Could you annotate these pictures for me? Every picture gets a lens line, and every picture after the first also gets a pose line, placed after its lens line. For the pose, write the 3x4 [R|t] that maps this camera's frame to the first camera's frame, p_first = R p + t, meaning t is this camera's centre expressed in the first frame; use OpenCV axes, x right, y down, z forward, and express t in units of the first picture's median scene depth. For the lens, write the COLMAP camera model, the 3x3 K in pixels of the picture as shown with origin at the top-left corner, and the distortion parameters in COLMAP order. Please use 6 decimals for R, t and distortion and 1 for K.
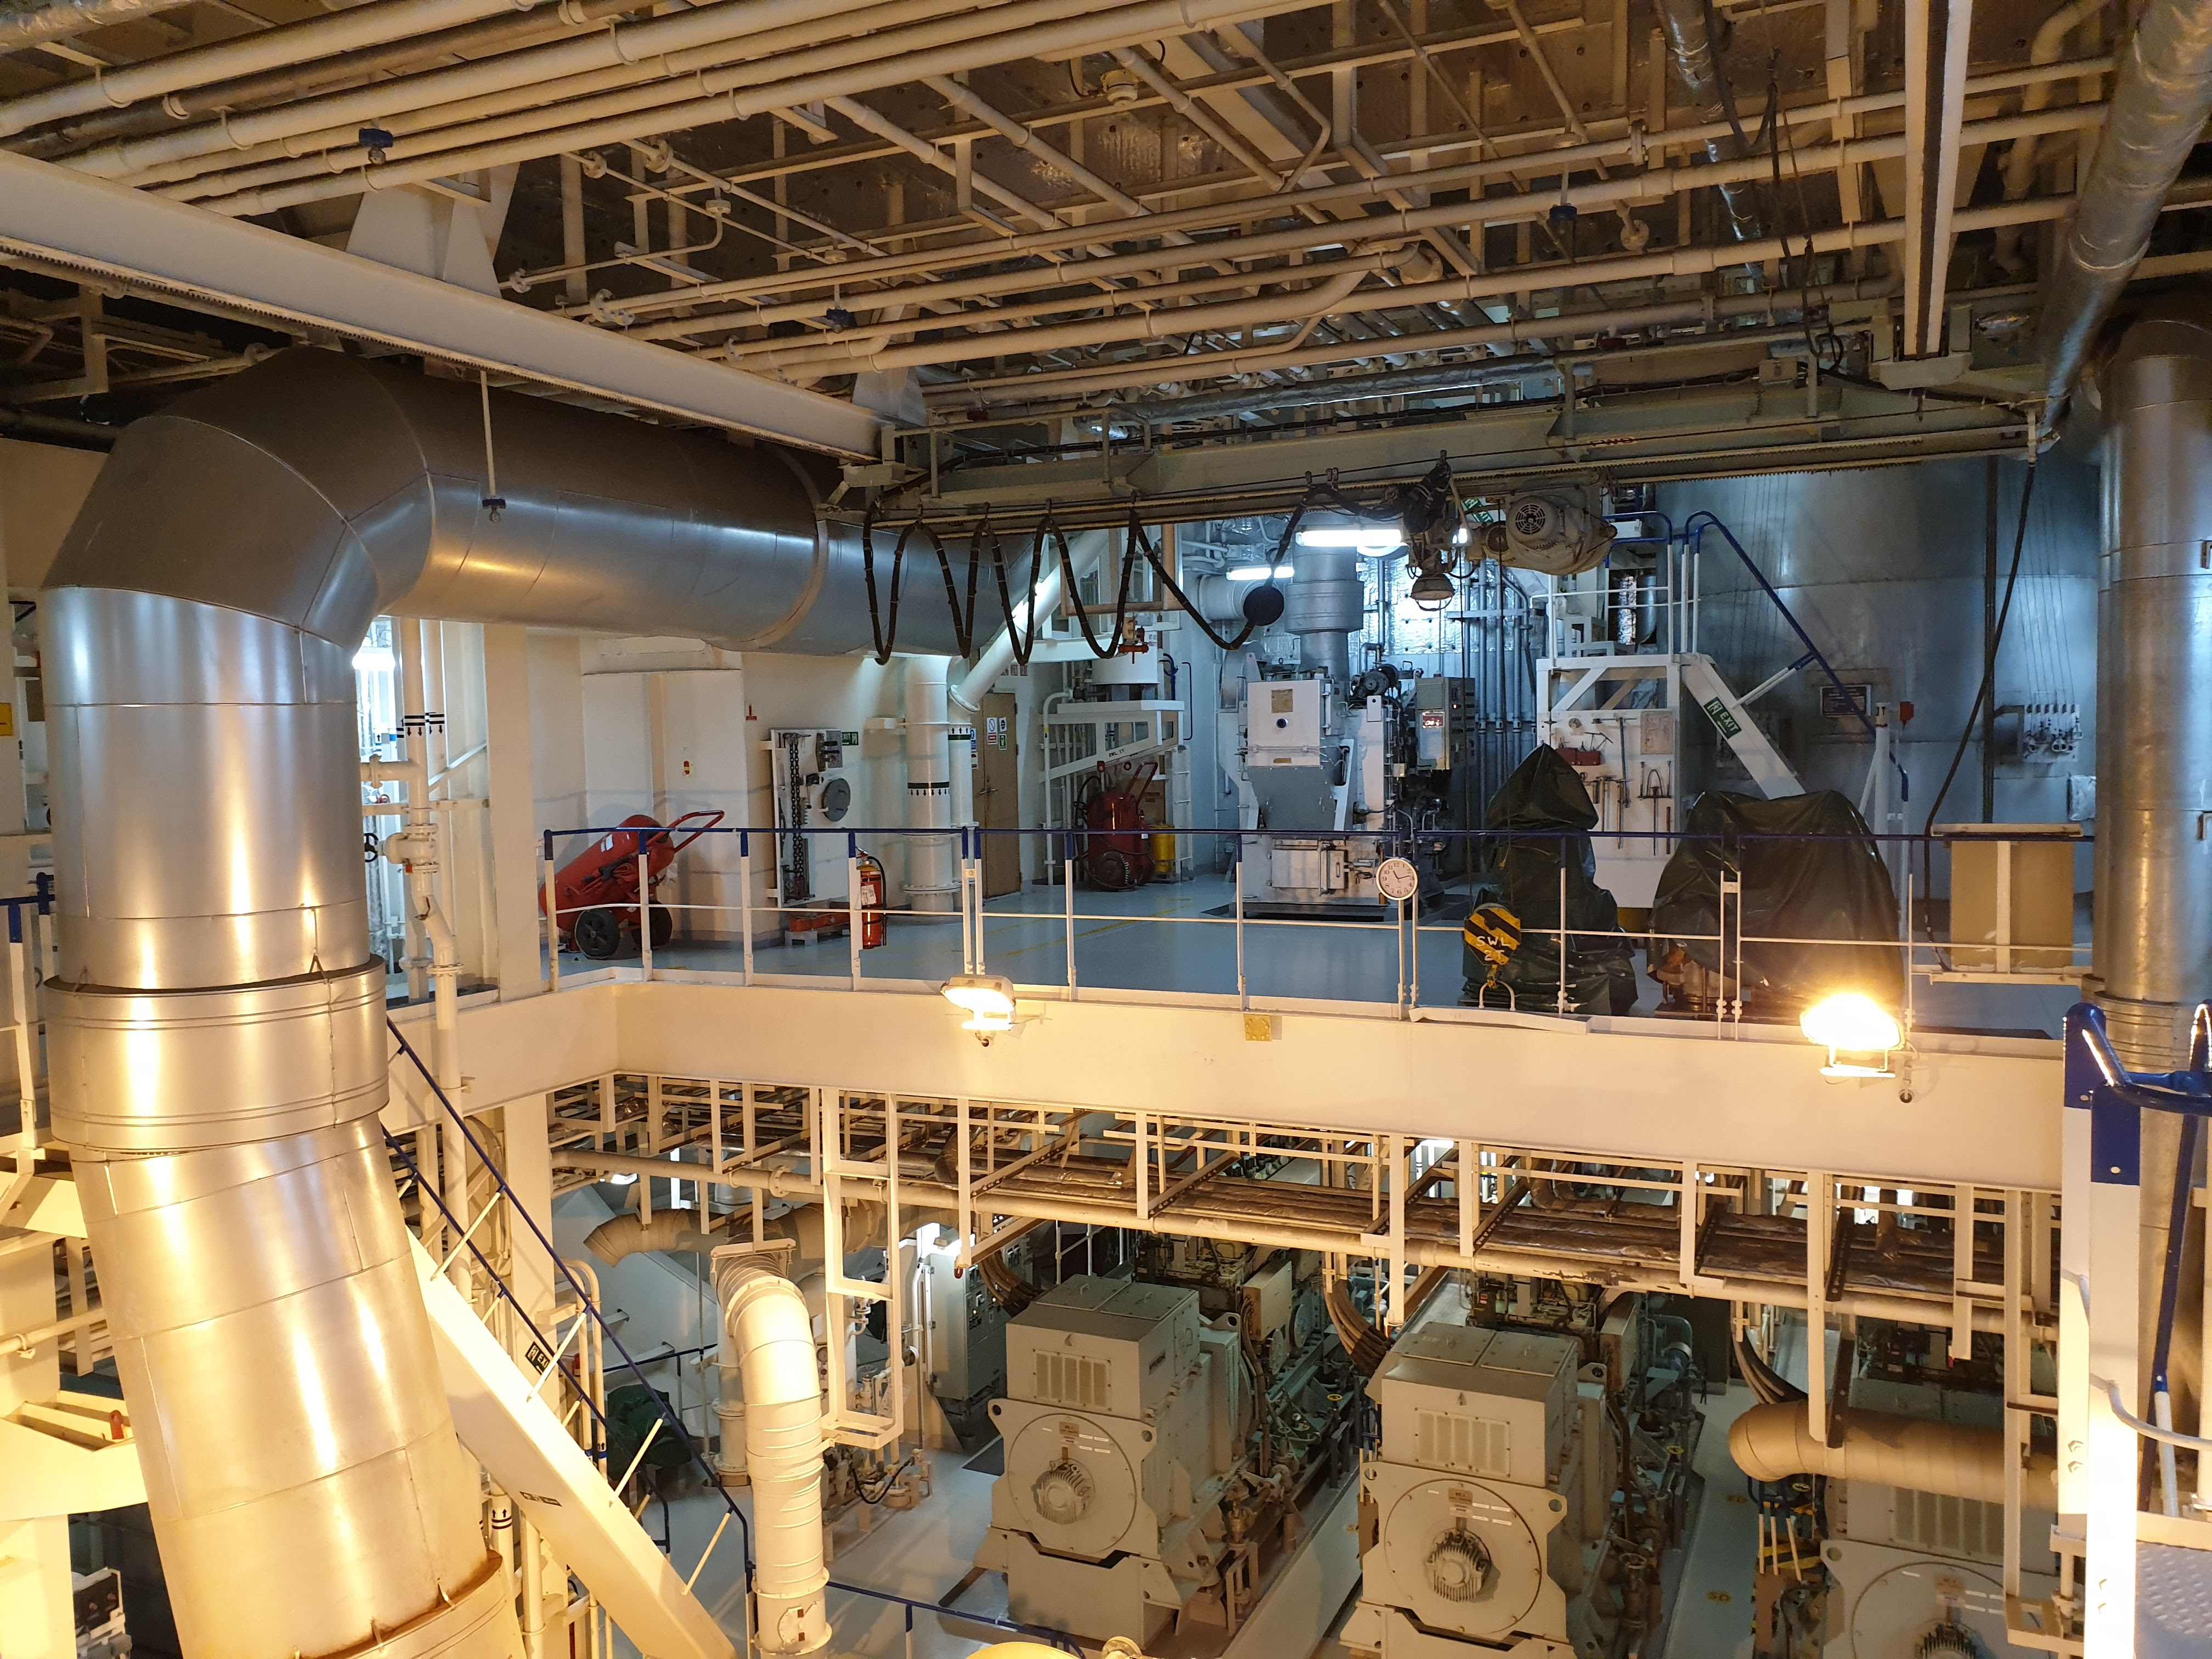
lens RADIAL K [[1718.9, 0, 1095.3], [0, 1718.9, 835.7], [0, 0, 1]] dist [0.003146, 0.009861]
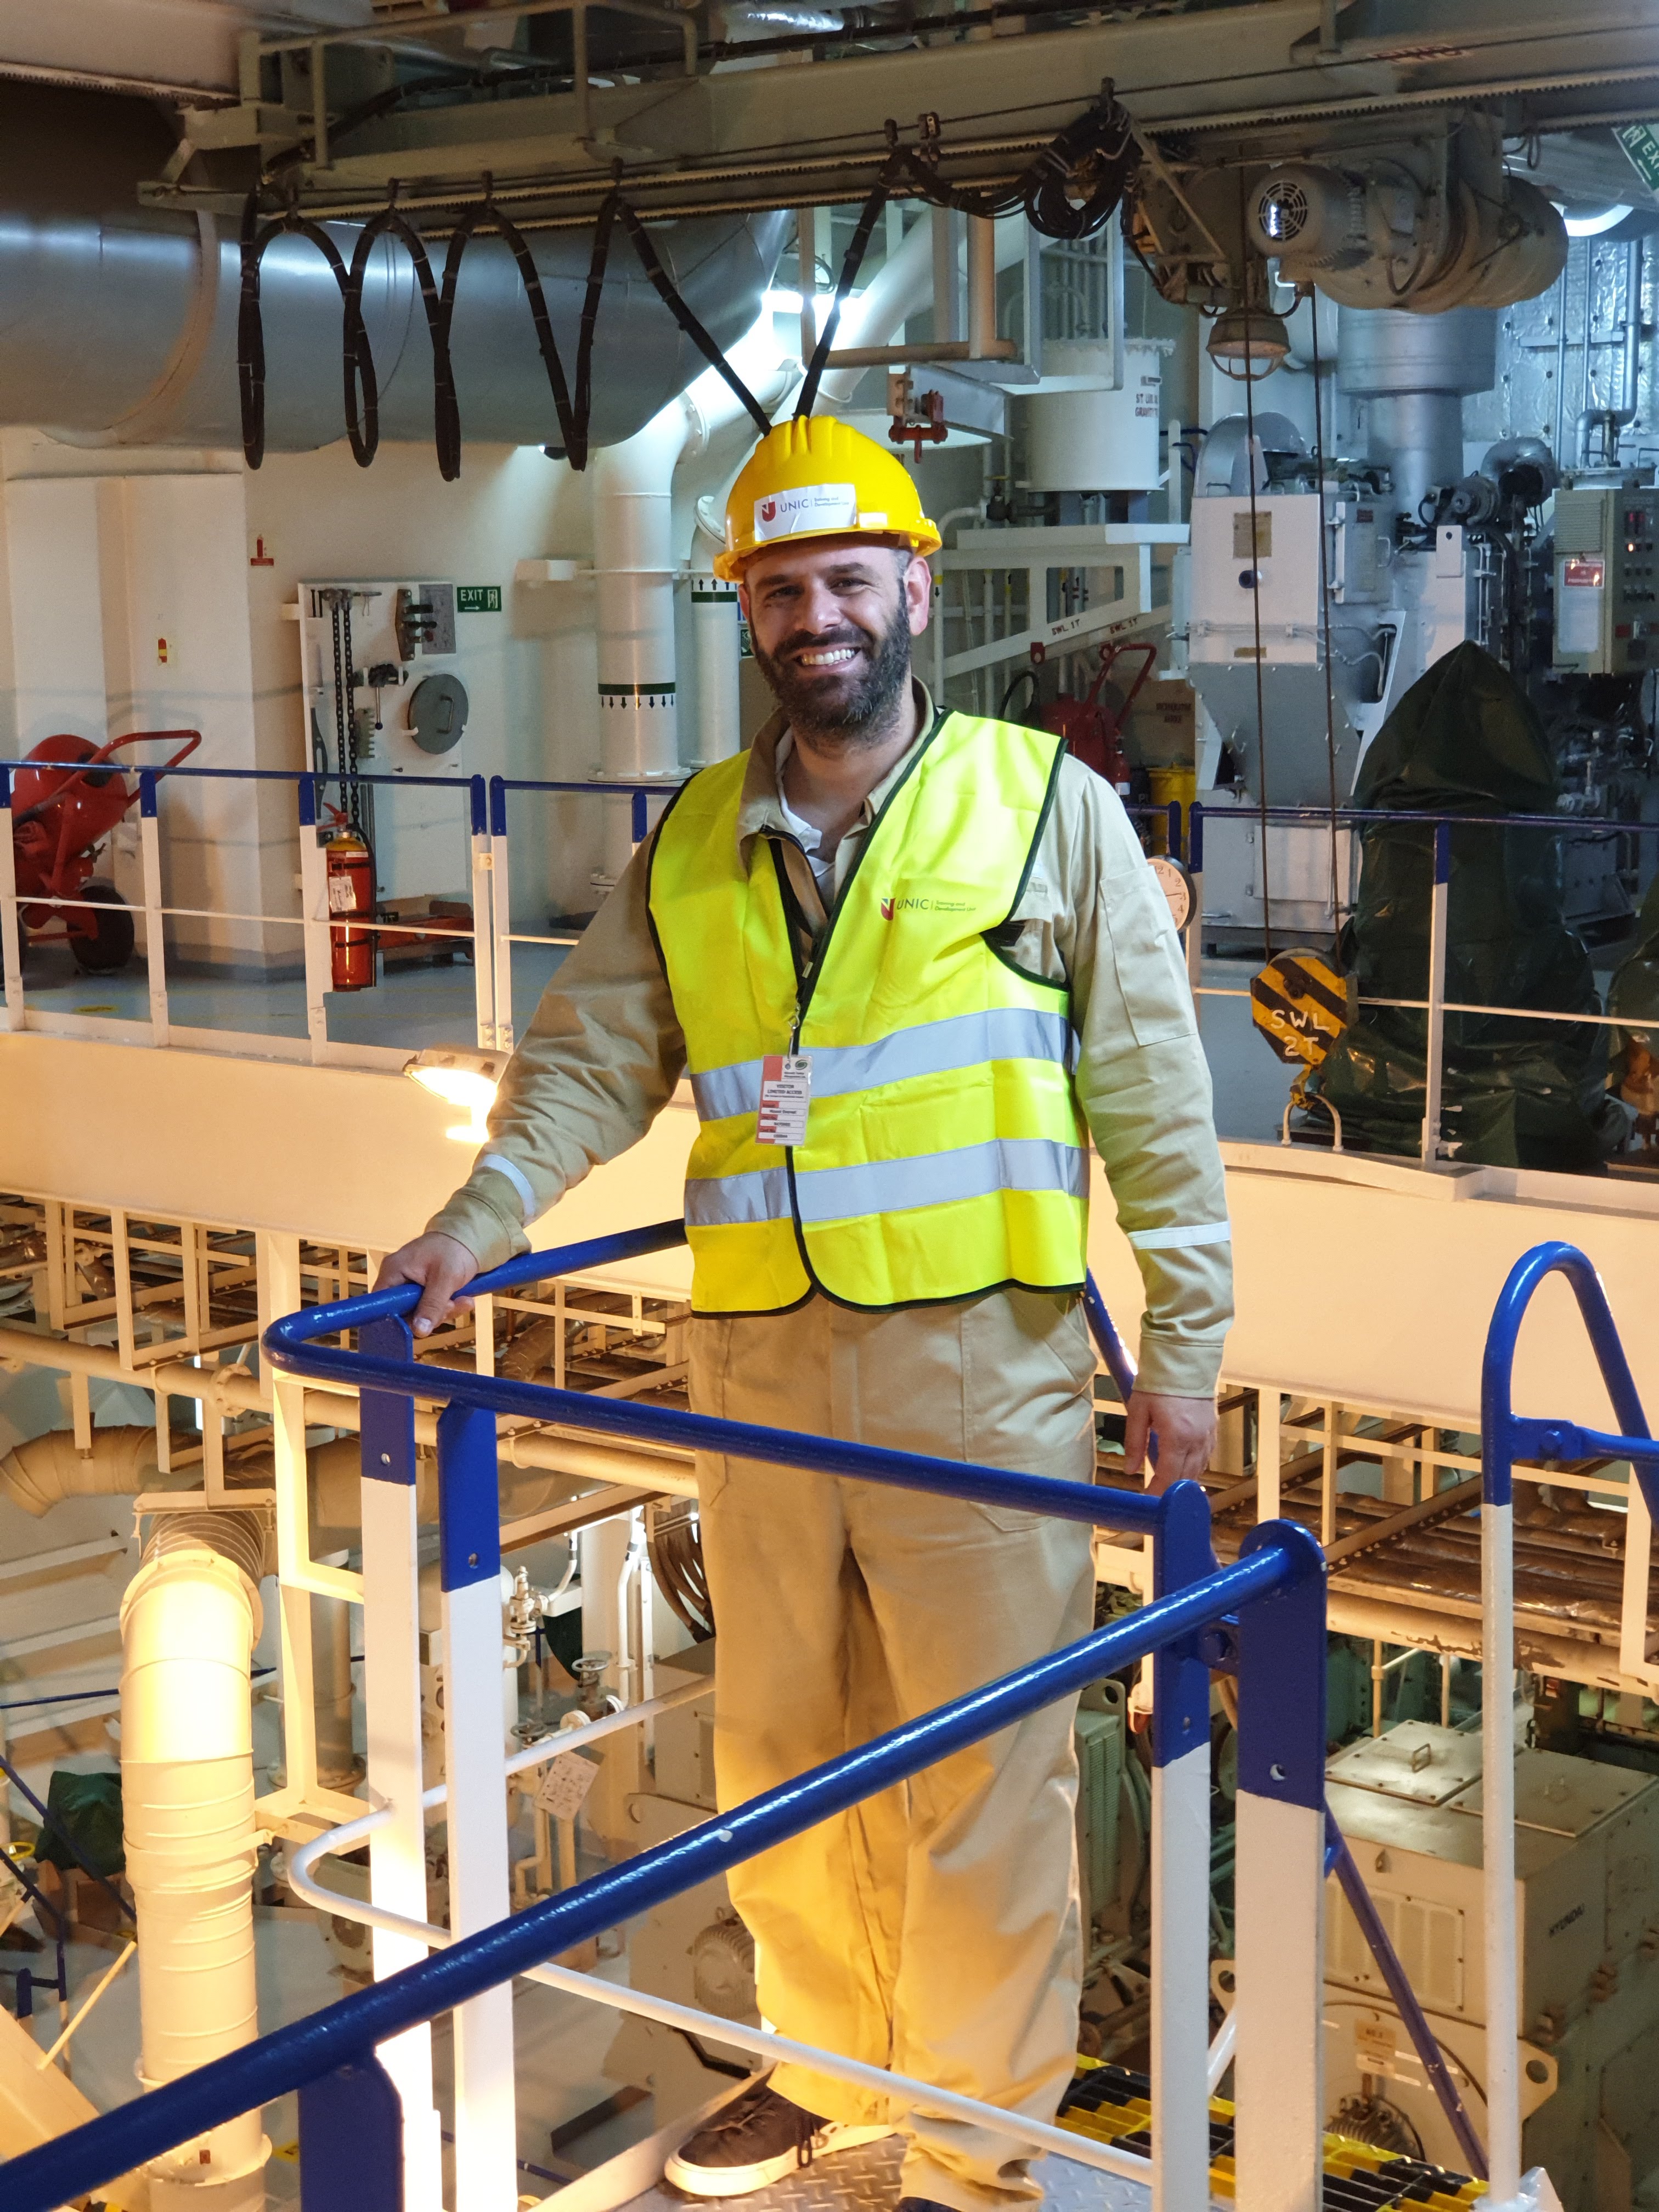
lens RADIAL K [[3326.4, 0, 825.4], [0, 3326.4, 1141.0], [0, 0, 1]] dist [0.083199, 0.028995]
pose [[0.976859, 0.044285, -0.209249, 0.238608], [-0.019997, 0.992955, 0.116791, -0.014575], [0.212947, -0.109904, 0.970863, -0.027946]]
